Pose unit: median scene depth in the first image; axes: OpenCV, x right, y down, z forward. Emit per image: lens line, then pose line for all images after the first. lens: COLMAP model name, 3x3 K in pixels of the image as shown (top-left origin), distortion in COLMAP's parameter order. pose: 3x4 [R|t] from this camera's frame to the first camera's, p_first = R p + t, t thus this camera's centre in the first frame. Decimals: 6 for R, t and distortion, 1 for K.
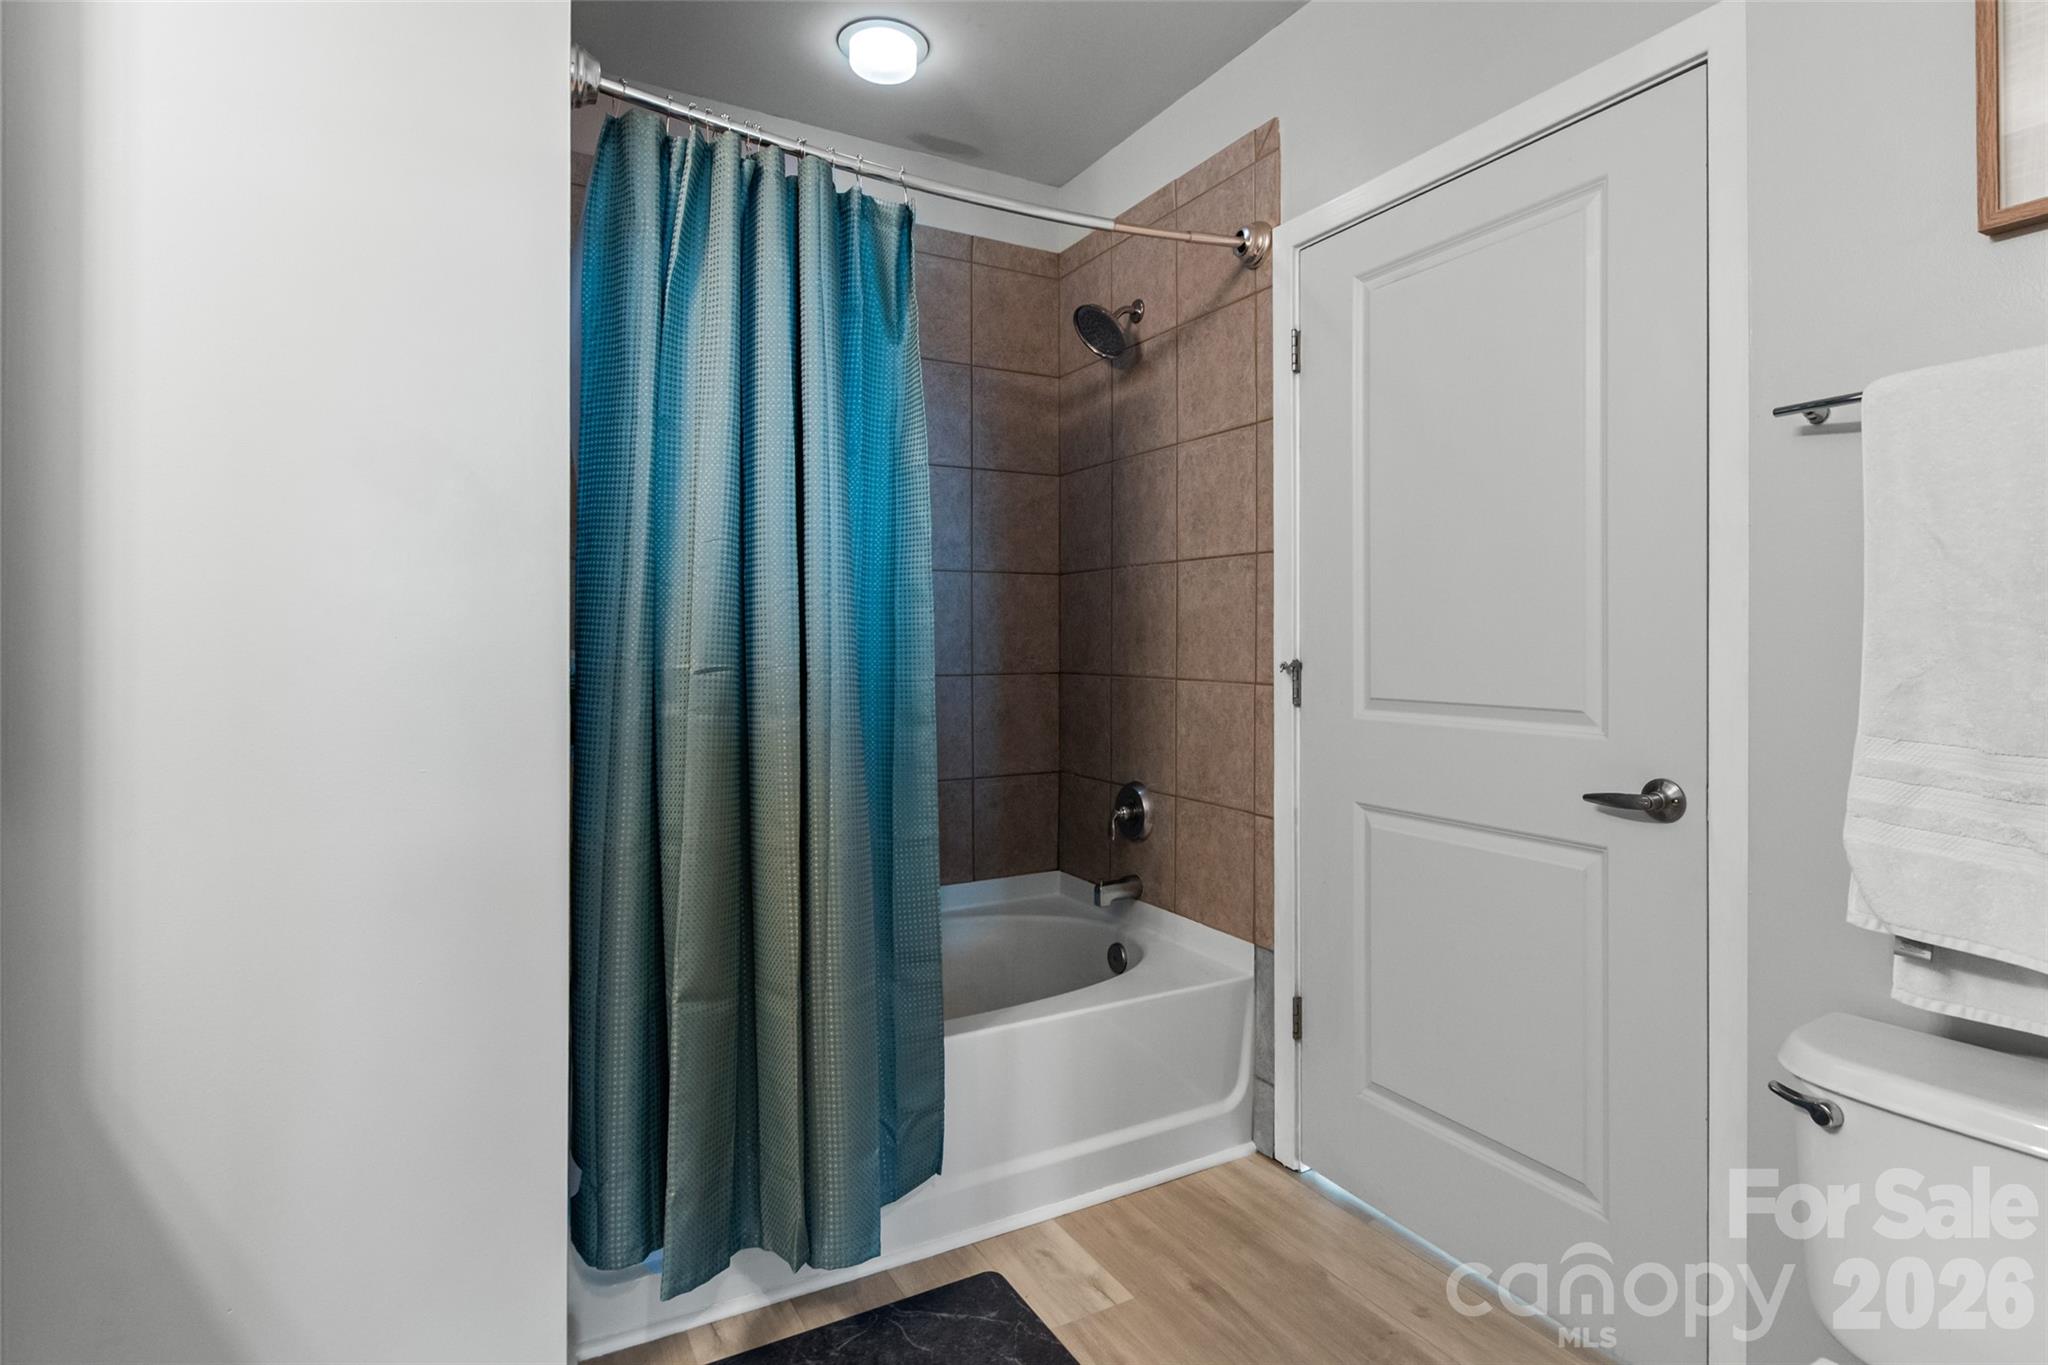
lens RADIAL K [[1016.1, 0, 1027.7], [0, 1016.1, 665.8], [0, 0, 1]] dist [0.006721, -0.005961]
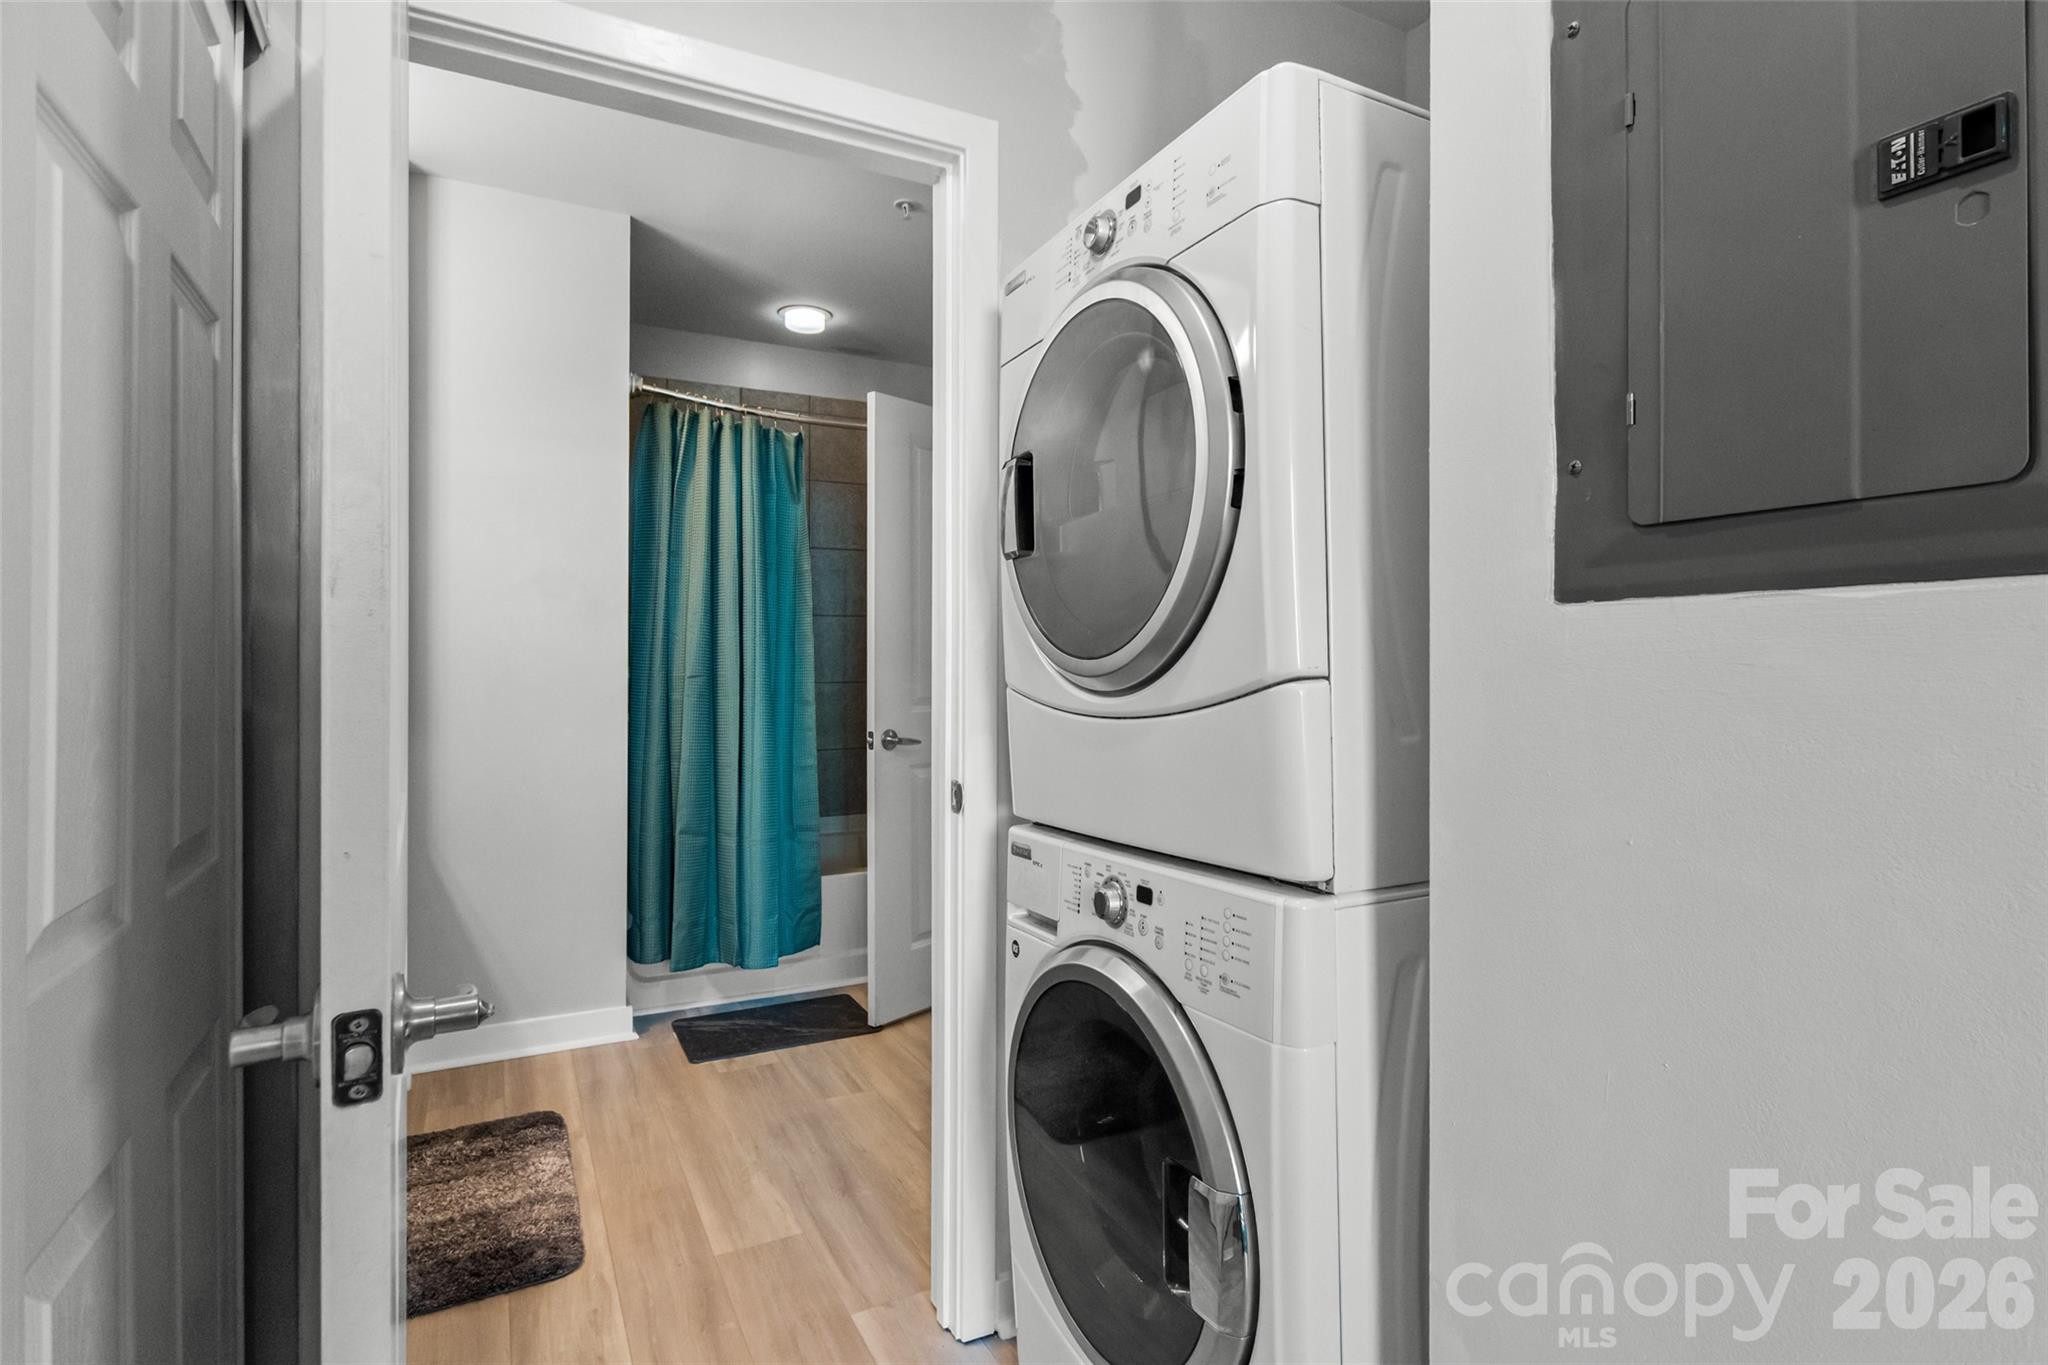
lens RADIAL K [[1016.1, 0, 1013.9], [0, 1016.1, 643.5], [0, 0, 1]] dist [0.006721, -0.005961]
pose [[0.999628, -0.007916, -0.026105, 0.360819], [0.007140, 0.999534, -0.029681, 0.002395], [0.026328, 0.029484, 0.999218, -0.970561]]
